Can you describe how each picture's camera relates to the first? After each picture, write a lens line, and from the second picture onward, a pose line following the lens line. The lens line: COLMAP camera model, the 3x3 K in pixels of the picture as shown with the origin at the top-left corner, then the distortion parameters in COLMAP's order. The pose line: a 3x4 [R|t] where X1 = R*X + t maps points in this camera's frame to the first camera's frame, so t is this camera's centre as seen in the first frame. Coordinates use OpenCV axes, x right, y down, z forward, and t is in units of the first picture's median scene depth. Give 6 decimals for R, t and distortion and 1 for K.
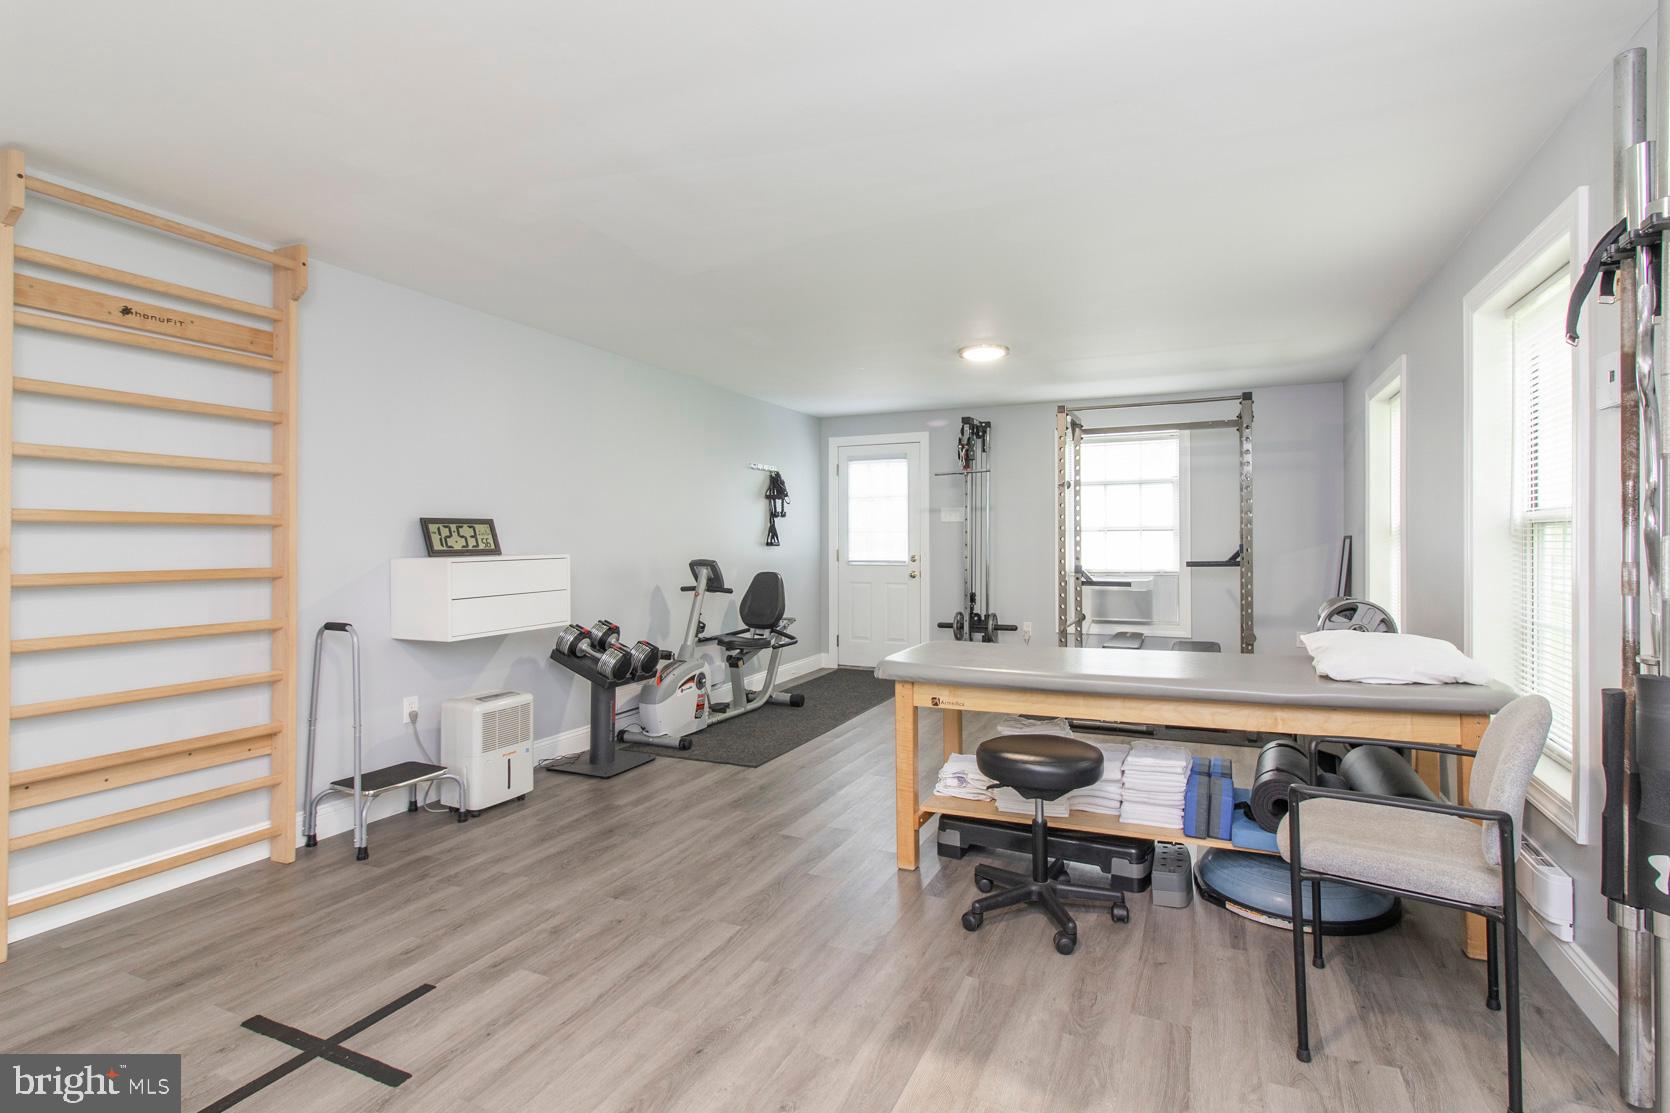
lens RADIAL K [[799.3, 0, 891.4], [0, 799.3, 550.9], [0, 0, 1]] dist [-0.000245, -0.000288]
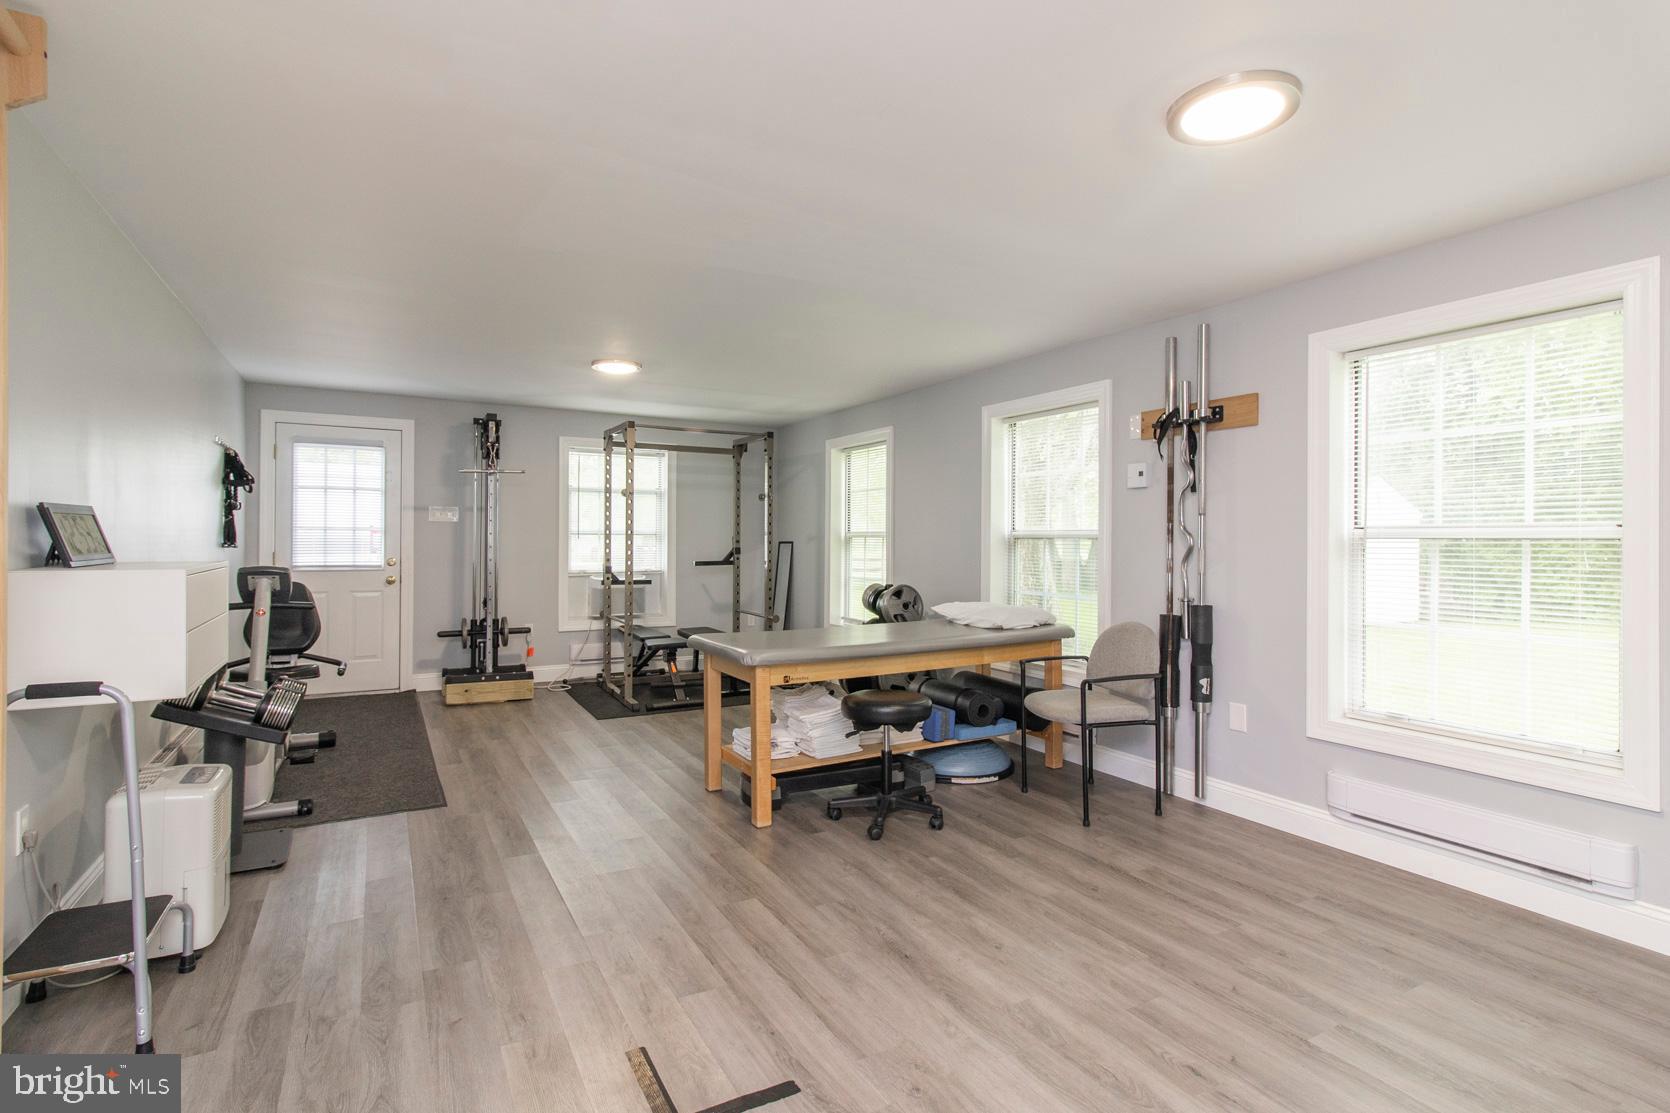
lens RADIAL K [[781.6, 0, 830.3], [0, 781.6, 536.3], [0, 0, 1]] dist [0.001635, 0.000240]
pose [[0.619175, 0.013048, 0.785145, -0.747775], [0.001551, 0.999840, -0.017840, -0.005780], [-0.785251, 0.012263, 0.619056, 0.190554]]
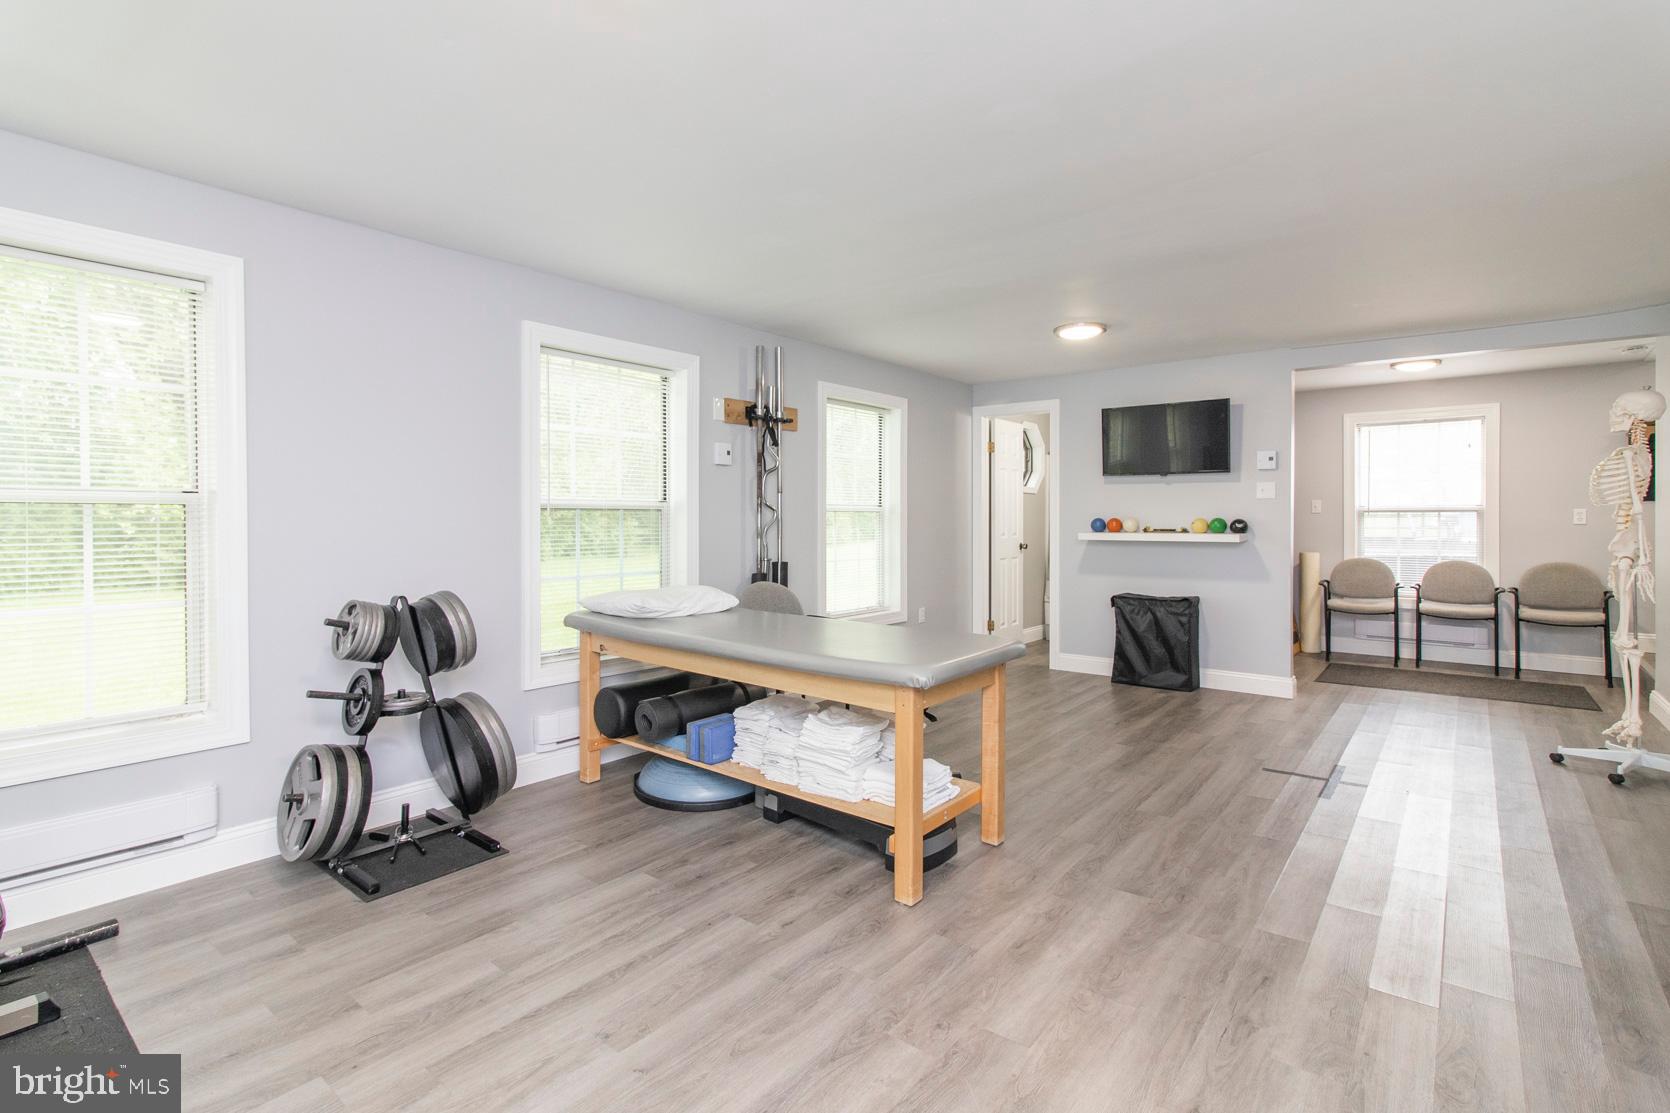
lens RADIAL K [[781.6, 0, 830.3], [0, 781.6, 536.3], [0, 0, 1]] dist [0.001635, 0.000240]
pose [[-0.954899, -0.001268, 0.296930, -0.069339], [0.009378, 0.999363, 0.034426, -0.023799], [-0.296784, 0.035658, -0.954279, 1.816560]]
